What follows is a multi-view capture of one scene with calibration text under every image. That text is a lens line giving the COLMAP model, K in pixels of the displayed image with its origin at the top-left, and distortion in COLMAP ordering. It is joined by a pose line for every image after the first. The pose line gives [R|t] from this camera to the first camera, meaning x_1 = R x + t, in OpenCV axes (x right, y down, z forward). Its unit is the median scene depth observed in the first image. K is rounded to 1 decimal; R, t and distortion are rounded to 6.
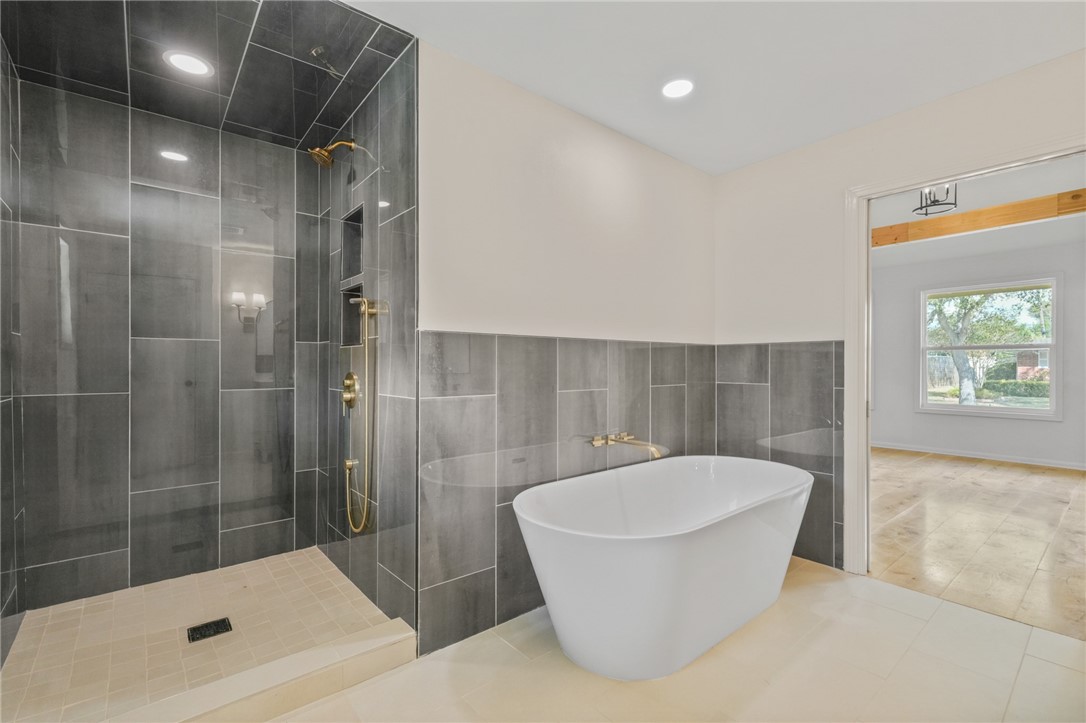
lens RADIAL K [[477.6, 0, 539.1], [0, 477.6, 361.0], [0, 0, 1]] dist [0.001345, 0.000156]
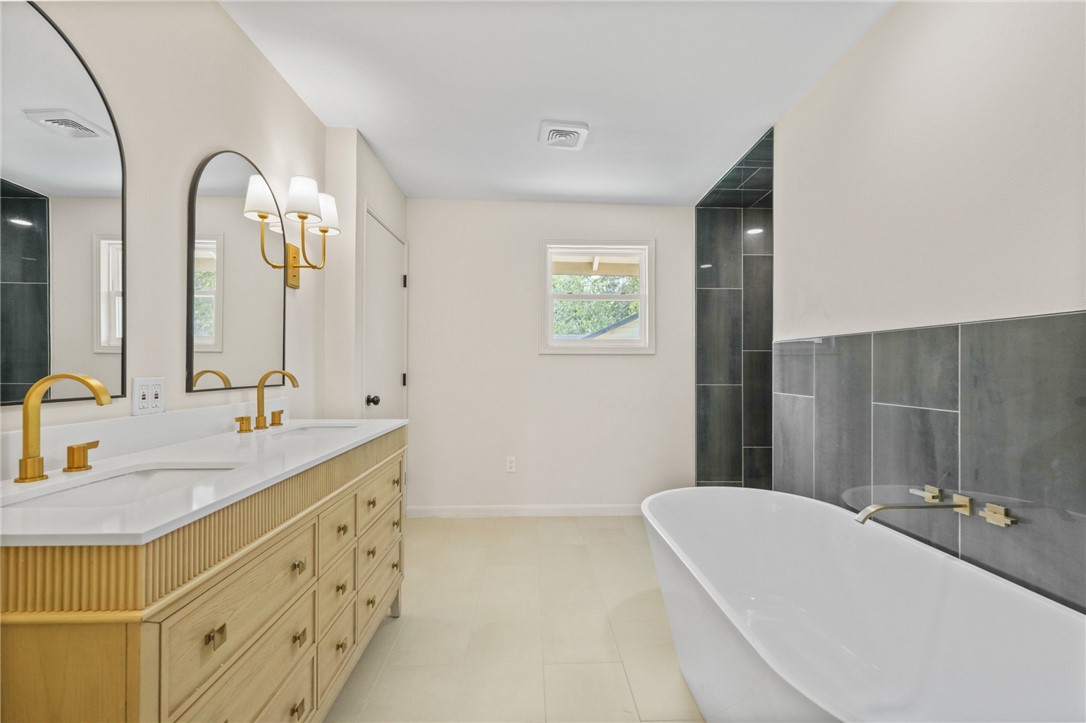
lens RADIAL K [[477.6, 0, 543.8], [0, 477.6, 364.9], [0, 0, 1]] dist [0.001345, 0.000156]
pose [[-0.606550, -0.006736, -0.795017, 0.922878], [-0.000138, 0.999965, -0.008368, 0.009588], [0.795045, -0.004966, -0.606530, 1.001981]]
